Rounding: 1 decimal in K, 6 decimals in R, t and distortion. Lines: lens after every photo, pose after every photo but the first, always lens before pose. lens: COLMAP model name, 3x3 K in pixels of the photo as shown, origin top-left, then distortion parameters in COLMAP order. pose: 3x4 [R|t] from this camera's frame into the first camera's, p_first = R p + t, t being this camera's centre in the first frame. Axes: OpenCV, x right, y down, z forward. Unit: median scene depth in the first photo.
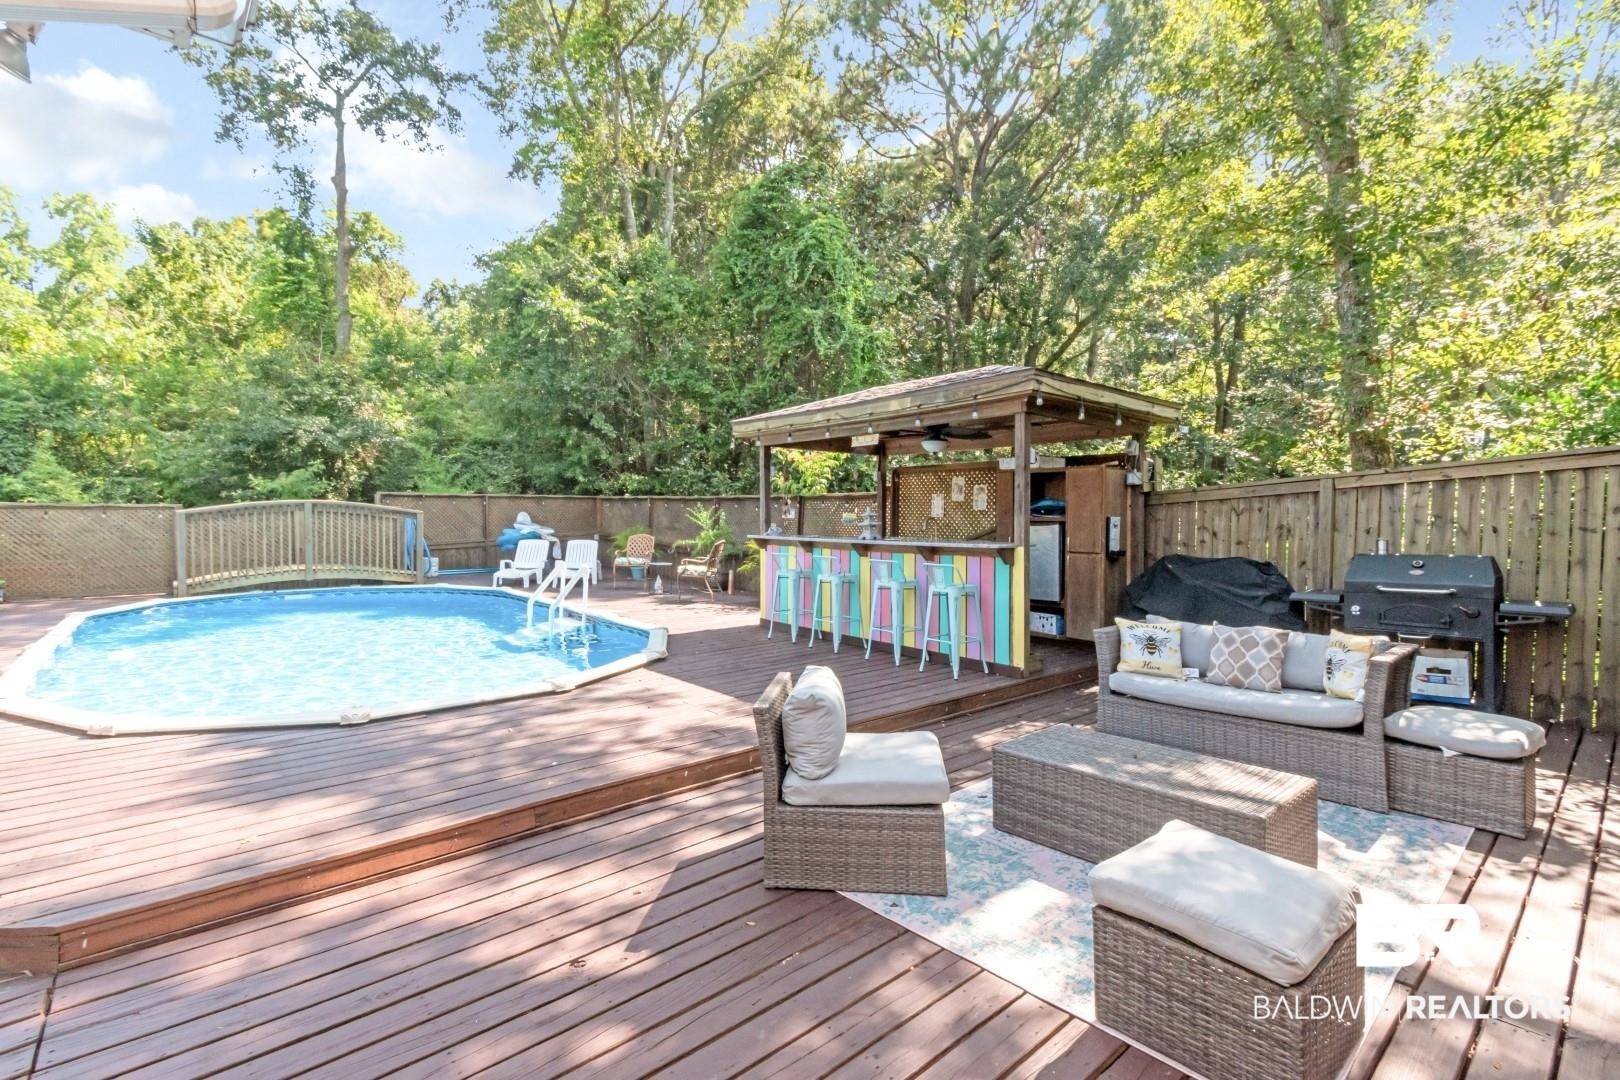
lens RADIAL K [[748.6, 0, 817.5], [0, 748.6, 532.3], [0, 0, 1]] dist [0.003013, -0.001221]
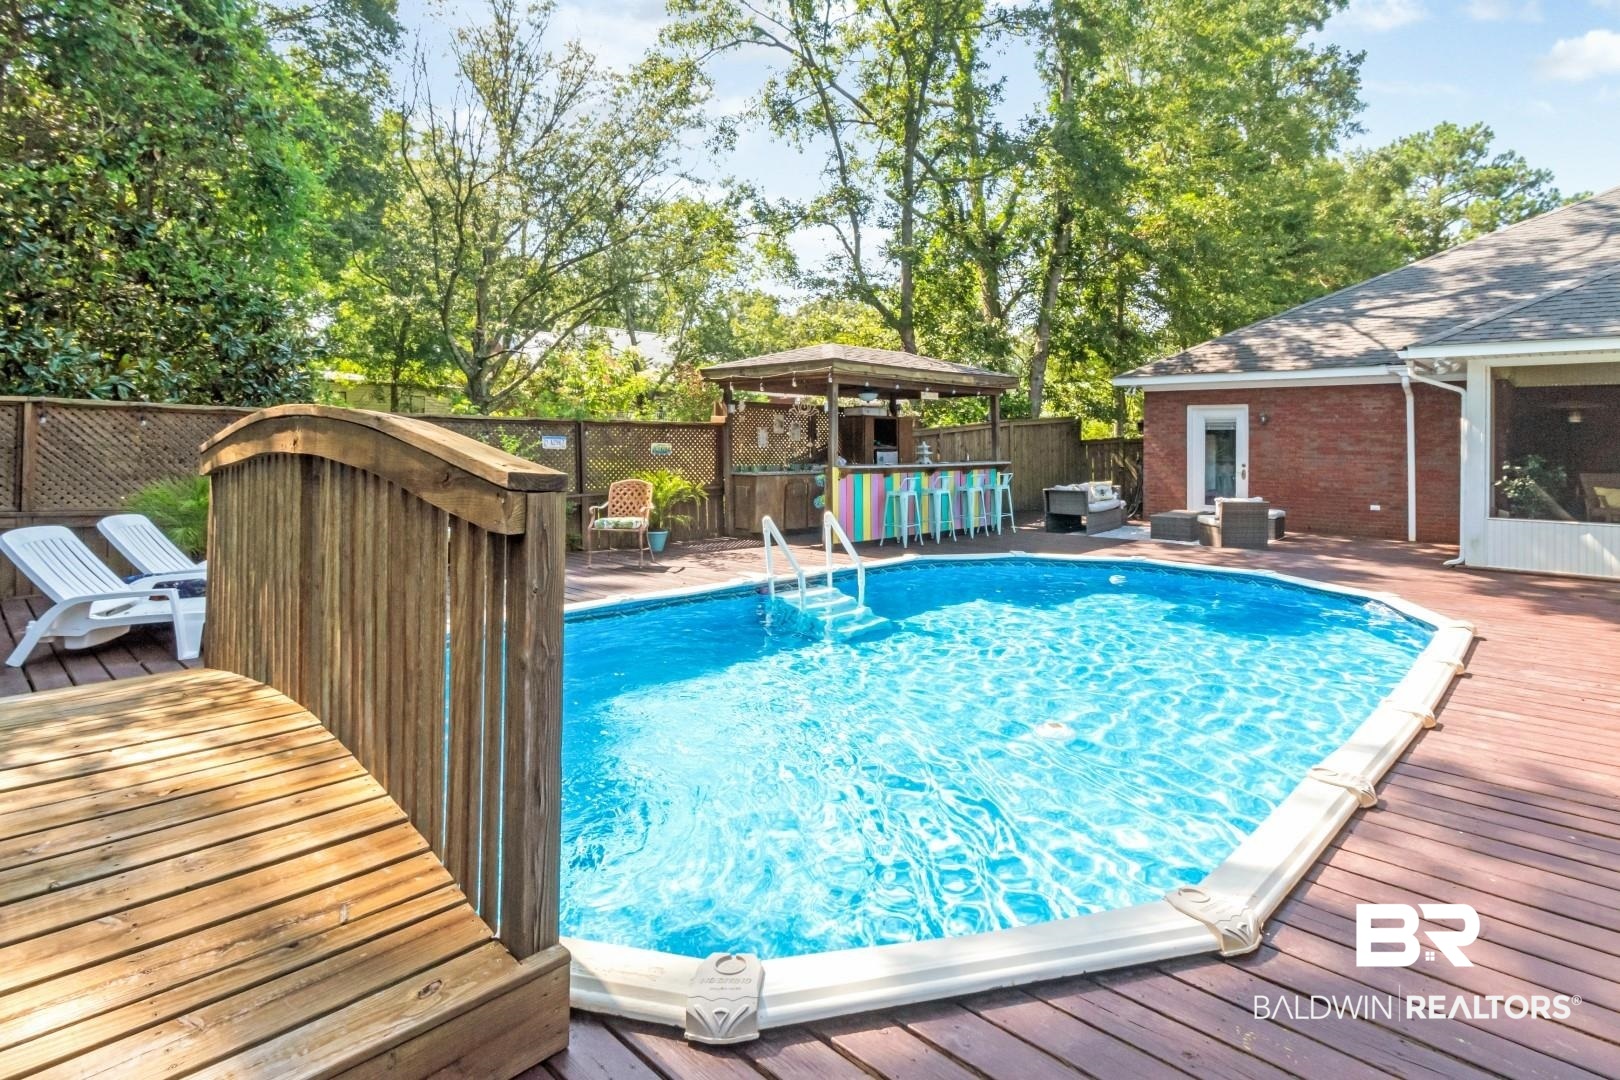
lens RADIAL K [[748.6, 0, 832.1], [0, 748.6, 430.8], [0, 0, 1]] dist [0.003013, -0.001221]
pose [[-0.071152, 0.005594, 0.997450, -0.763733], [0.014357, 0.999886, -0.004583, -0.028312], [-0.997362, 0.013994, -0.071224, 0.721179]]
